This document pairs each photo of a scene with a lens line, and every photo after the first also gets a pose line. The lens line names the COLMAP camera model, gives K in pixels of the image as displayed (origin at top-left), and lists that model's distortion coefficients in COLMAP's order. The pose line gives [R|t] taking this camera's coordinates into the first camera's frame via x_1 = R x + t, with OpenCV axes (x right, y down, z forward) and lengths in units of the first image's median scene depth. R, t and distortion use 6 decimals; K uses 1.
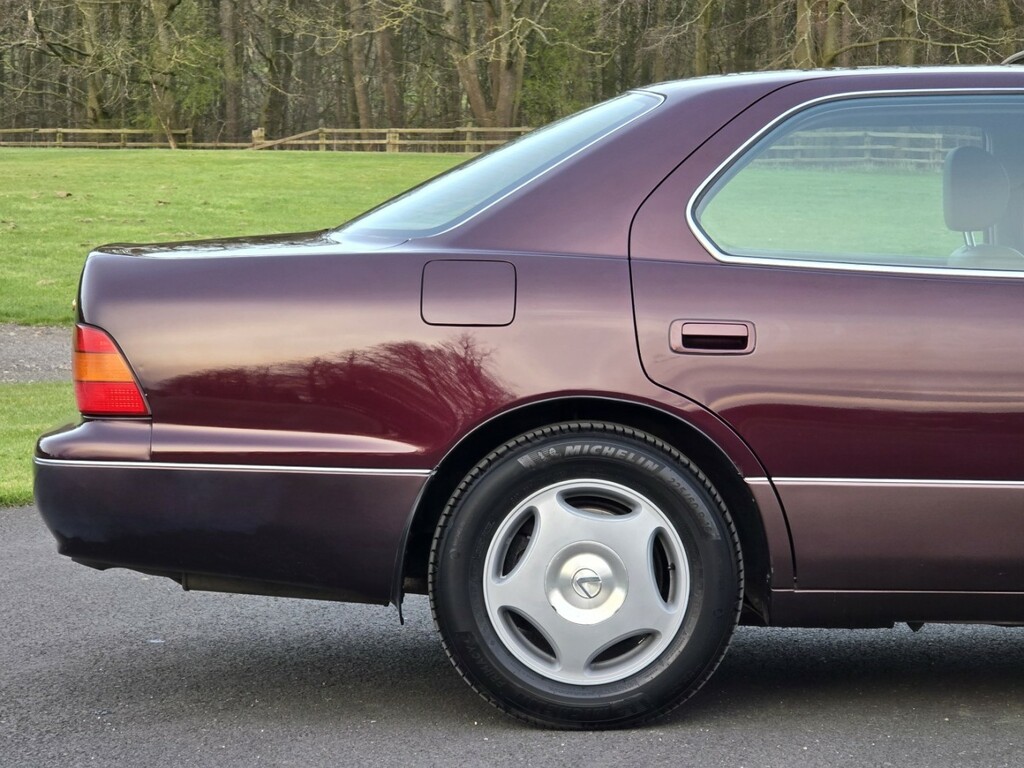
lens RADIAL K [[3357.0, 0, 515.3], [0, 3357.0, 387.4], [0, 0, 1]] dist [0.223662, 0.000000]
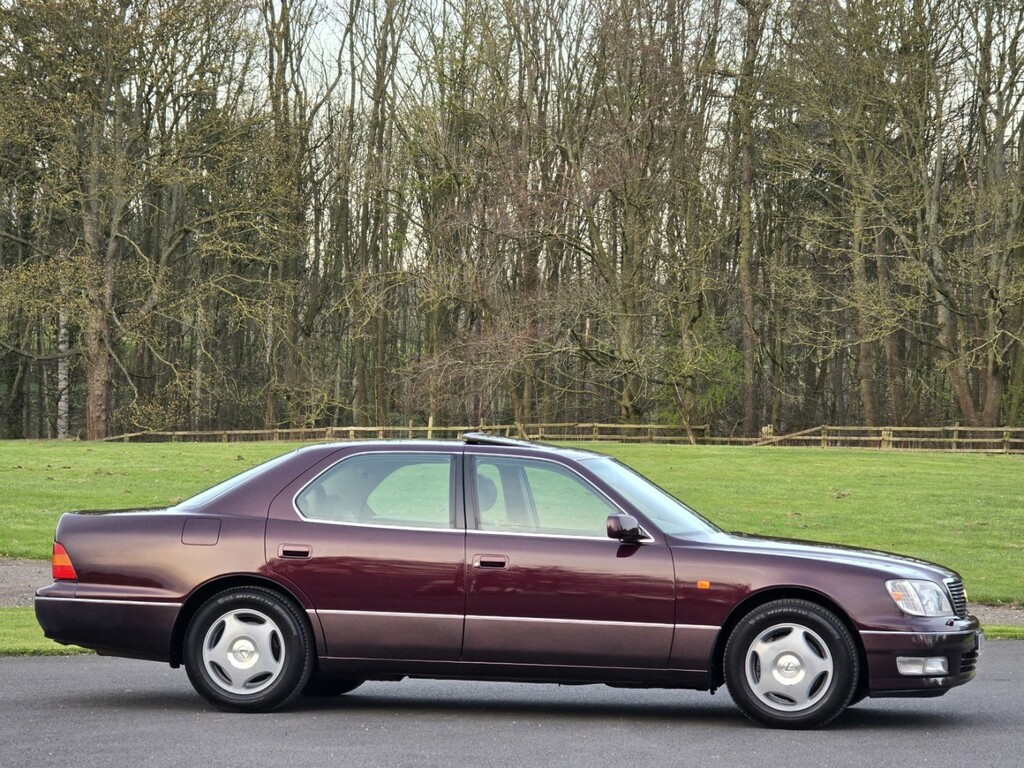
lens RADIAL K [[3357.0, 0, 520.4], [0, 3357.0, 384.6], [0, 0, 1]] dist [0.223662, 0.000000]
pose [[0.981304, 0.011373, -0.192130, 0.076374], [-0.027840, 0.996142, -0.083228, 0.006996], [0.190442, 0.087021, 0.977834, -0.152412]]
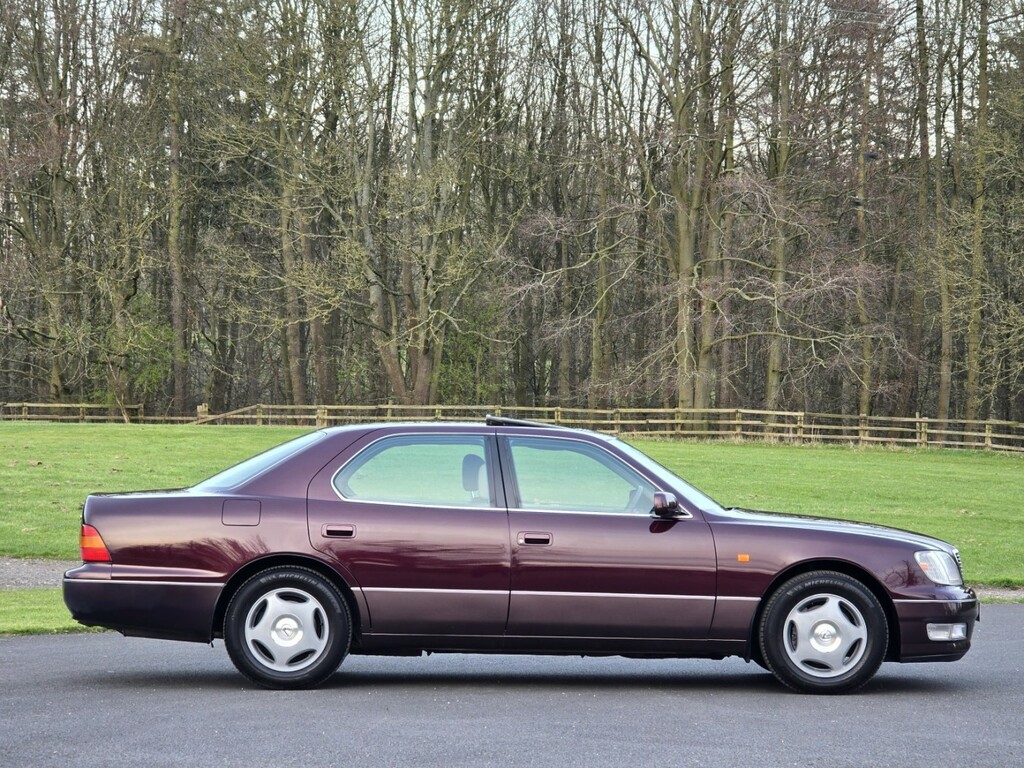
lens RADIAL K [[3357.0, 0, 550.8], [0, 3357.0, 387.5], [0, 0, 1]] dist [0.223662, 0.000000]
pose [[0.999650, 0.011071, 0.024038, 0.017179], [-0.009118, 0.996761, -0.079903, 0.008518], [-0.024845, 0.079656, 0.996513, -0.166595]]
